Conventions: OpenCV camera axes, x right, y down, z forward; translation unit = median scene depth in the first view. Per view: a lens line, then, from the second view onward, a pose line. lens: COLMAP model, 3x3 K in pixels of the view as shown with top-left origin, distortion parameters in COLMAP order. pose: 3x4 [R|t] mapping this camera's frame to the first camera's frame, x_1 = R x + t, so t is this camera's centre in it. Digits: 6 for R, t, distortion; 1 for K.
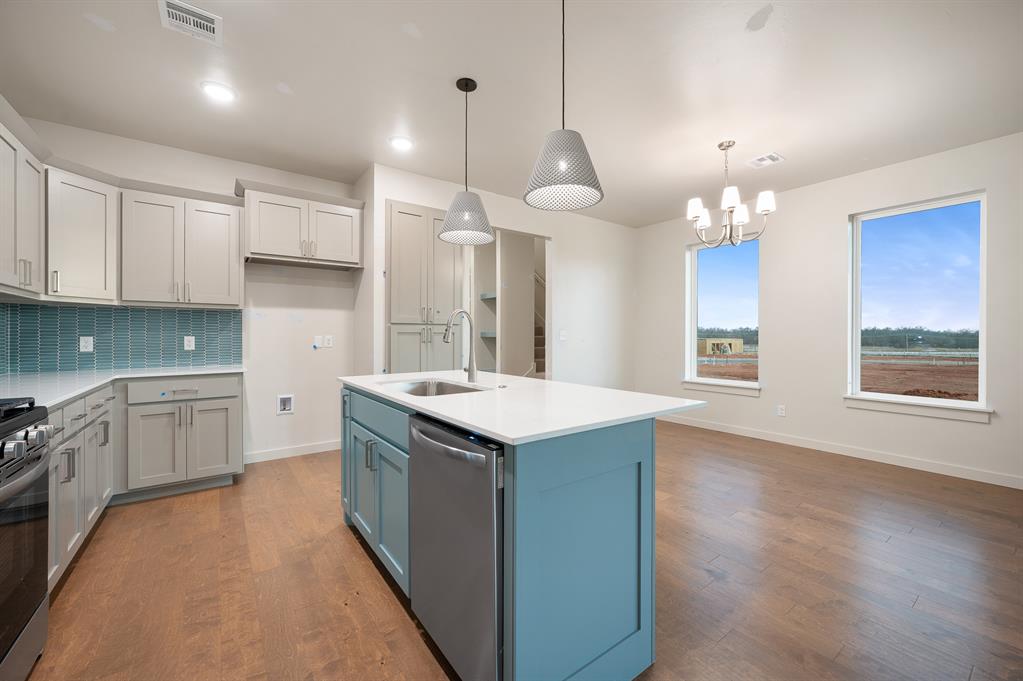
lens RADIAL K [[404.7, 0, 514.0], [0, 404.7, 336.8], [0, 0, 1]] dist [0.000063, -0.000066]
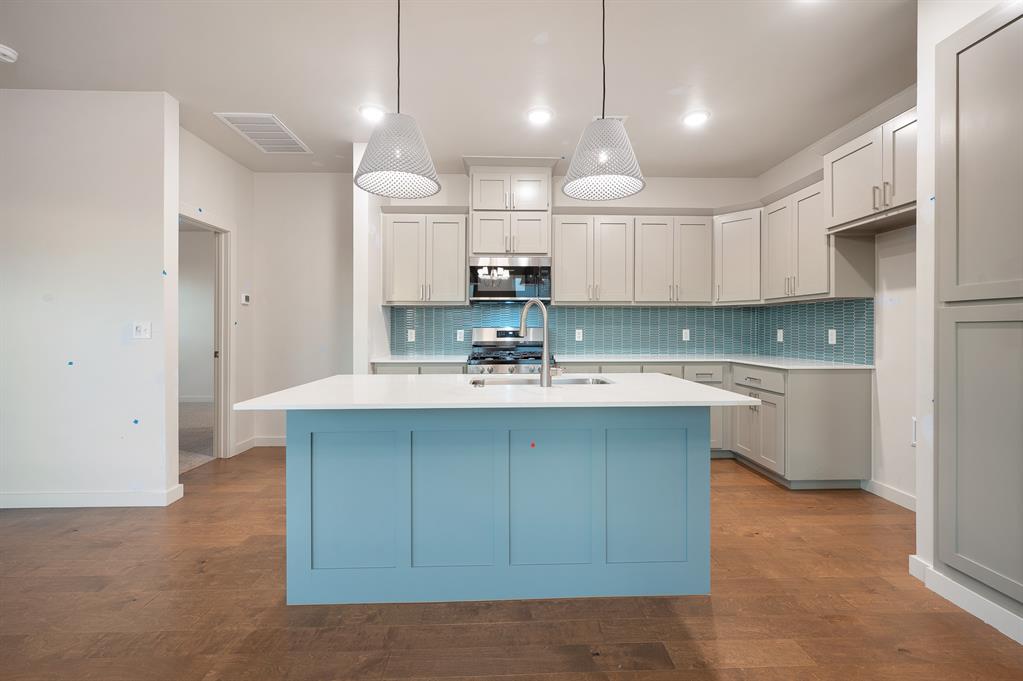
lens RADIAL K [[413.4, 0, 513.9], [0, 413.4, 329.4], [0, 0, 1]] dist [0.000944, 0.000326]
pose [[-0.567709, 0.002296, -0.823226, 0.435658], [-0.001154, 0.999993, 0.003584, -0.004111], [0.823228, 0.002985, -0.567702, 1.005958]]
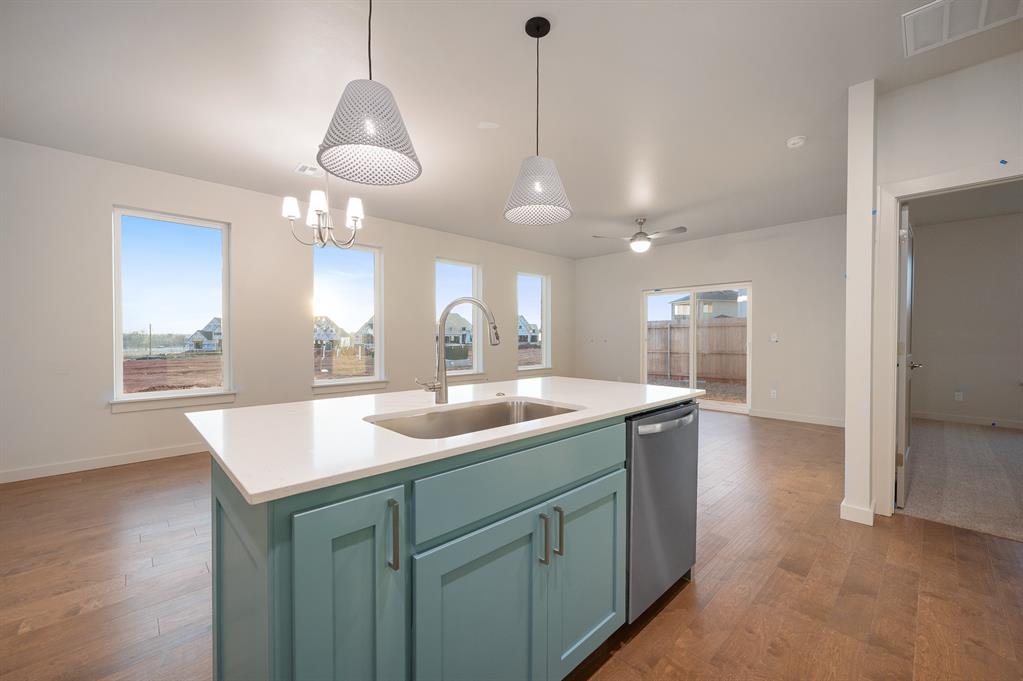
lens RADIAL K [[404.3, 0, 514.3], [0, 404.3, 341.0], [0, 0, 1]] dist [0.002118, 0.000571]
pose [[-0.131220, -0.012031, 0.991280, -0.569787], [0.001575, 0.999923, 0.012344, -0.002638], [-0.991352, 0.003181, -0.131191, 0.689028]]
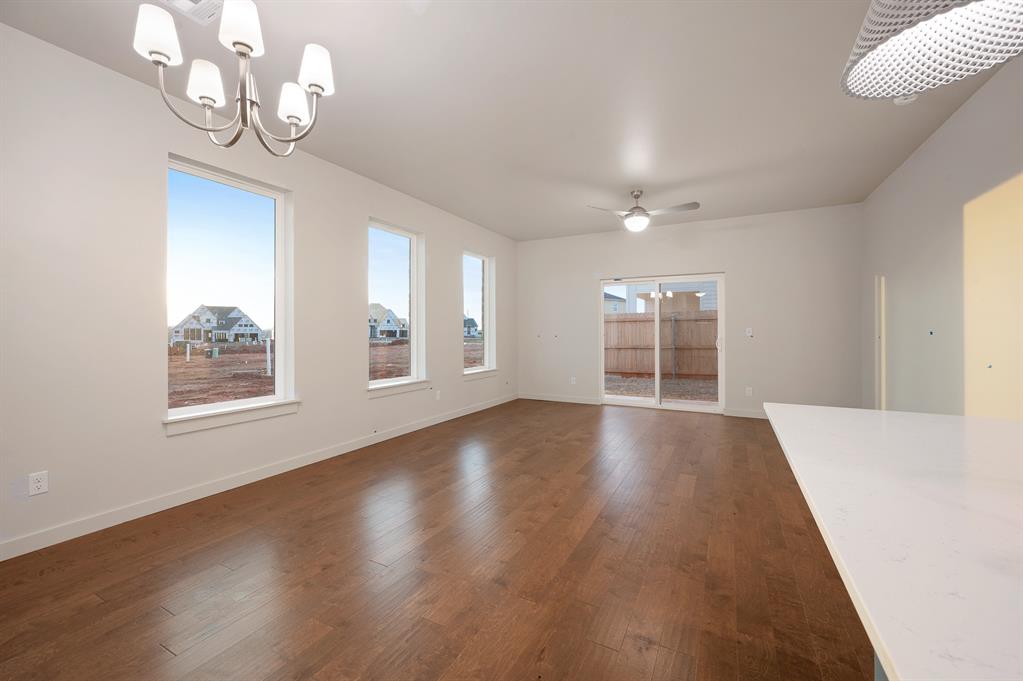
lens RADIAL K [[407.7, 0, 515.0], [0, 407.7, 331.5], [0, 0, 1]] dist [-0.001591, -0.000463]
pose [[-0.440373, -0.001113, 0.897814, -0.051999], [0.002168, 0.999995, 0.002303, -0.003104], [-0.897812, 0.002961, -0.440369, 0.955971]]
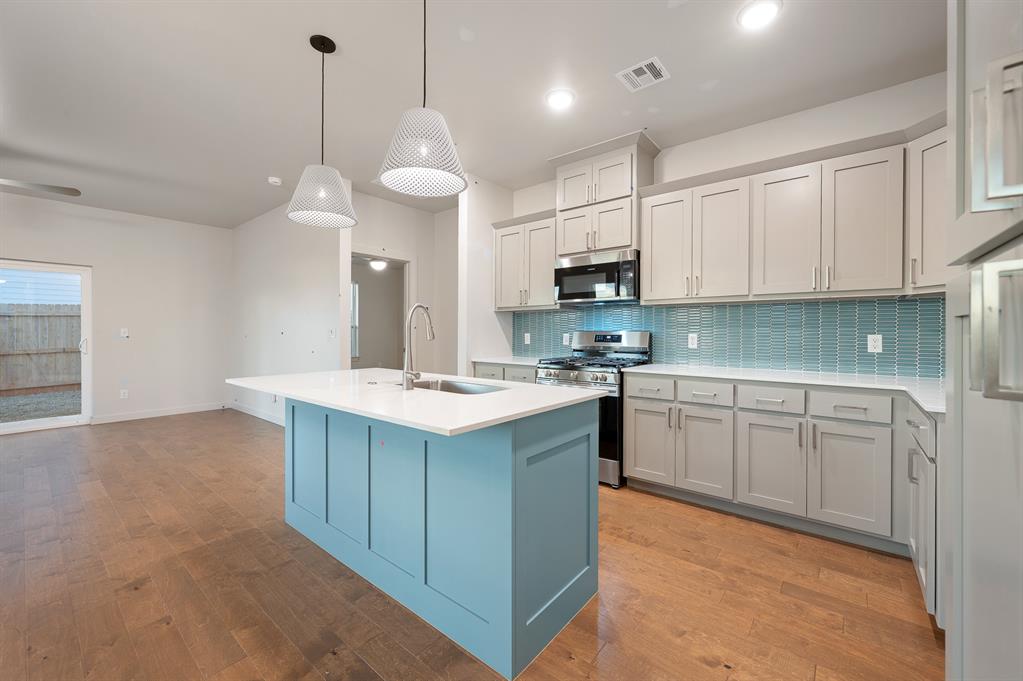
lens RADIAL K [[407.7, 0, 515.0], [0, 407.7, 331.5], [0, 0, 1]] dist [-0.001591, -0.000463]
pose [[-0.968706, -0.001820, -0.248205, -0.075813], [-0.002223, 0.999997, 0.001340, -0.005635], [0.248202, 0.001850, -0.968706, 1.316680]]
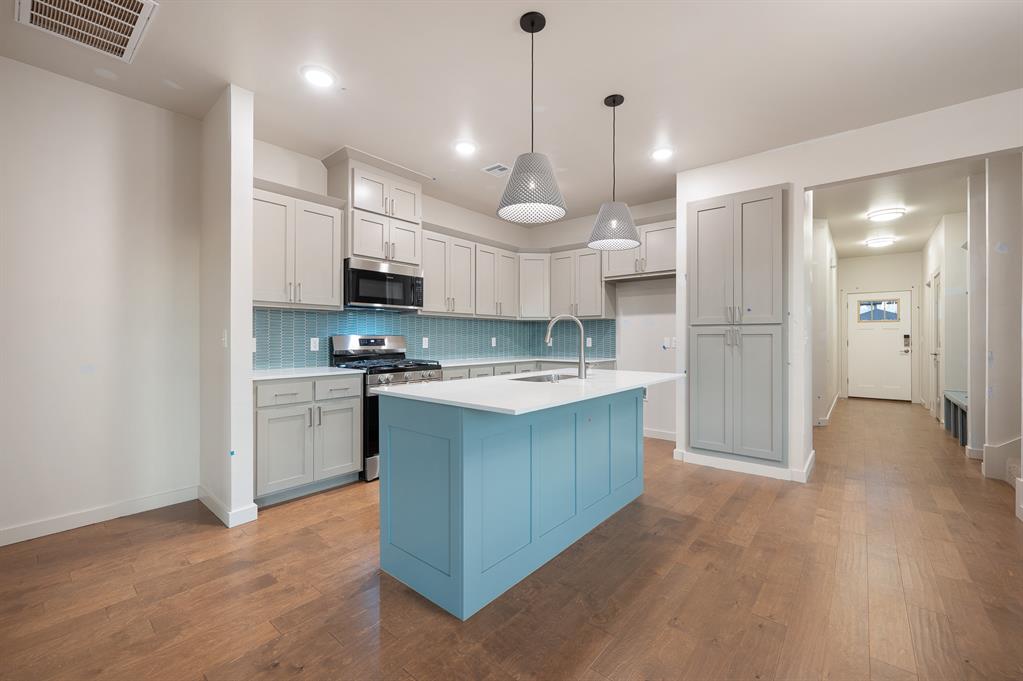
lens RADIAL K [[414.6, 0, 514.2], [0, 414.6, 337.2], [0, 0, 1]] dist [-0.001653, -0.000233]
pose [[0.236940, 0.000751, -0.971524, 0.687095], [-0.004496, 0.999990, -0.000323, -0.001596], [0.971514, 0.004445, 0.236941, 0.386161]]
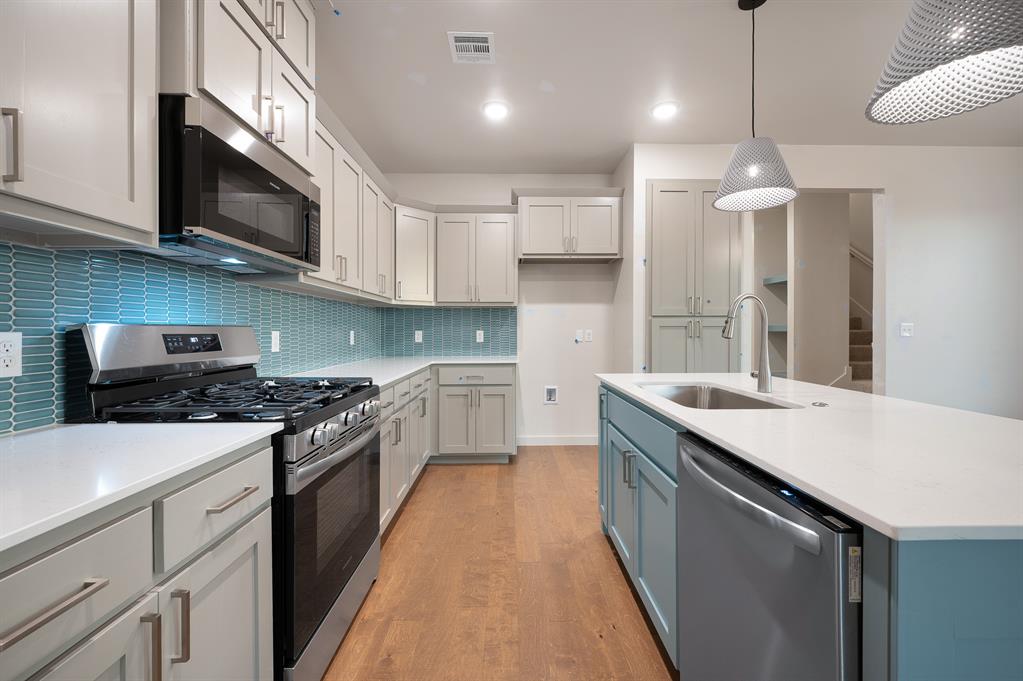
lens RADIAL K [[407.7, 0, 515.0], [0, 407.7, 331.5], [0, 0, 1]] dist [-0.001591, -0.000463]
pose [[0.815461, 0.001067, -0.578811, -0.031397], [-0.000767, 0.999999, 0.000764, 0.000741], [0.578812, -0.000179, 0.815461, 0.095527]]
